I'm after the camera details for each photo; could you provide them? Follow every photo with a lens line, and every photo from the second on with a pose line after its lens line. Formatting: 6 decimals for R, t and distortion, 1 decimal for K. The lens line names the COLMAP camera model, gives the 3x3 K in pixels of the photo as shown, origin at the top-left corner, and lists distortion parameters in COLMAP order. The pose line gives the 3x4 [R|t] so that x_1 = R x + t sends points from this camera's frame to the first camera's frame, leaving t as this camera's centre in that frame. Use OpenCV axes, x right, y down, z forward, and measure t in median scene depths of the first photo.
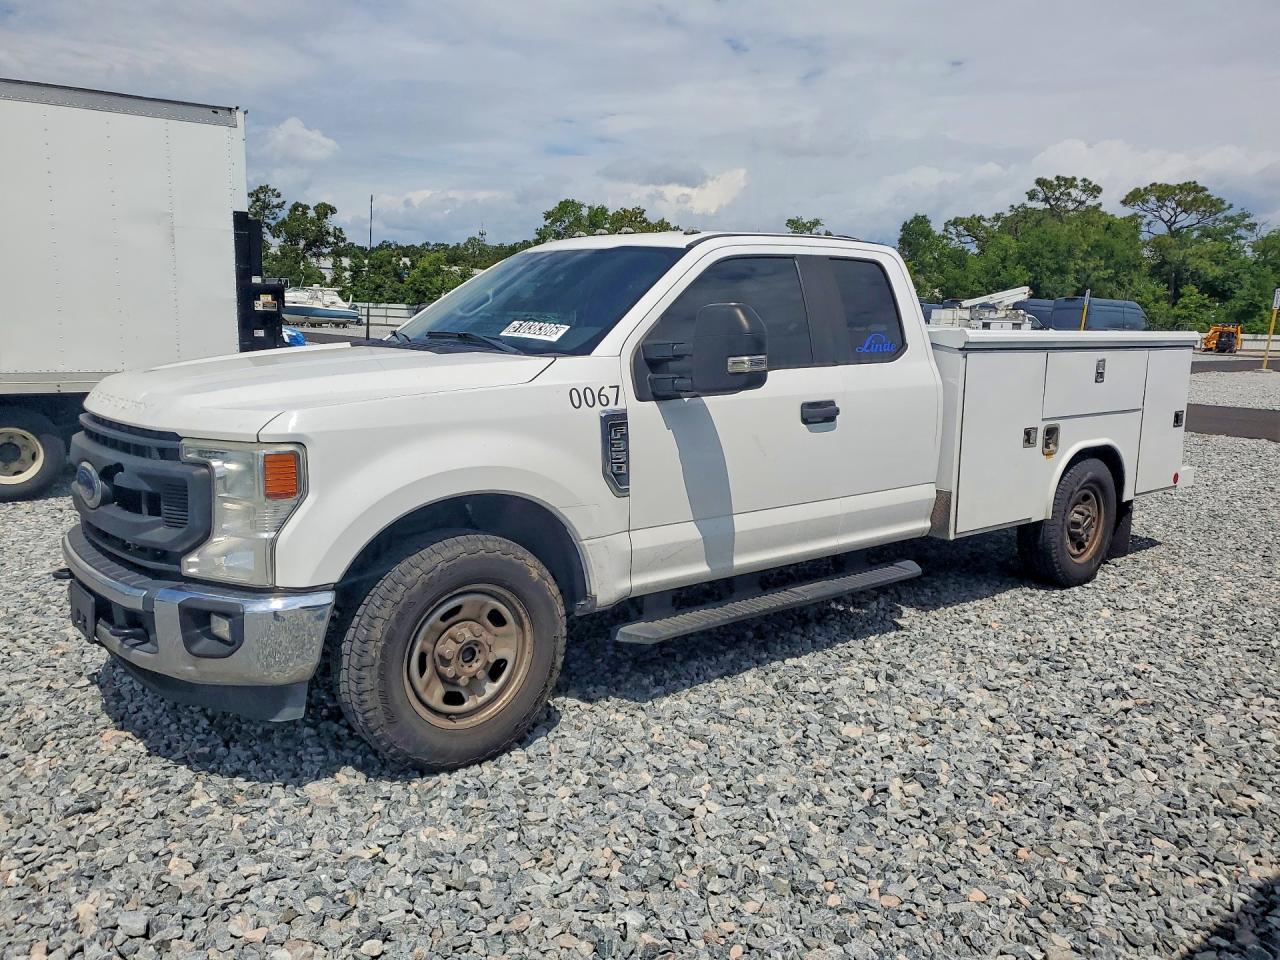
lens RADIAL K [[1011.7, 0, 634.7], [0, 1011.7, 476.1], [0, 0, 1]] dist [0.022081, 0.002654]
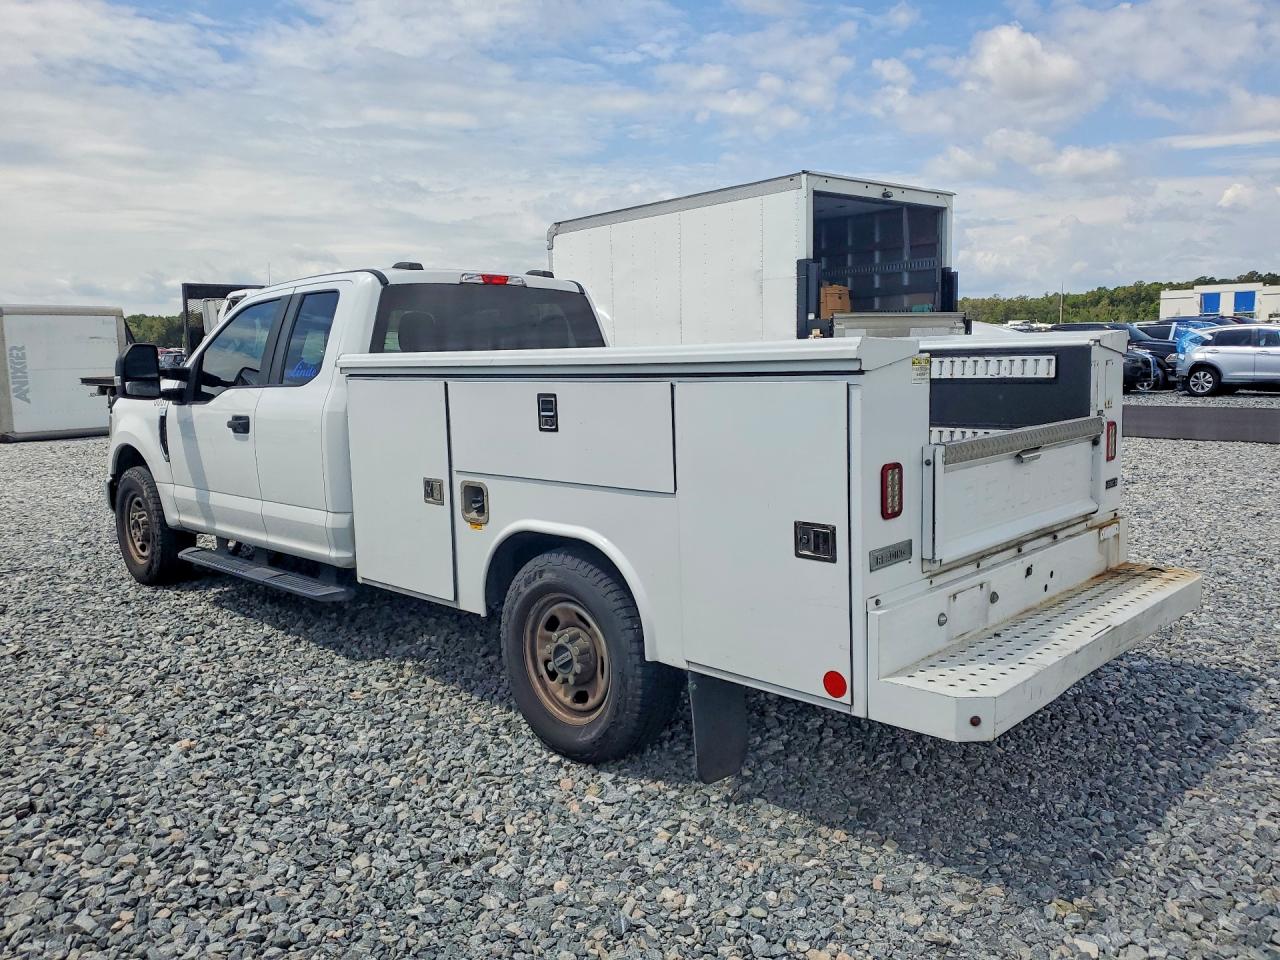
lens RADIAL K [[1011.7, 0, 634.7], [0, 1011.7, 476.1], [0, 0, 1]] dist [0.022081, 0.002654]
pose [[0.100565, 0.099741, -0.989918, 1.123337], [-0.125540, 0.988282, 0.086823, -0.130881], [0.986978, 0.115543, 0.111908, 1.029401]]
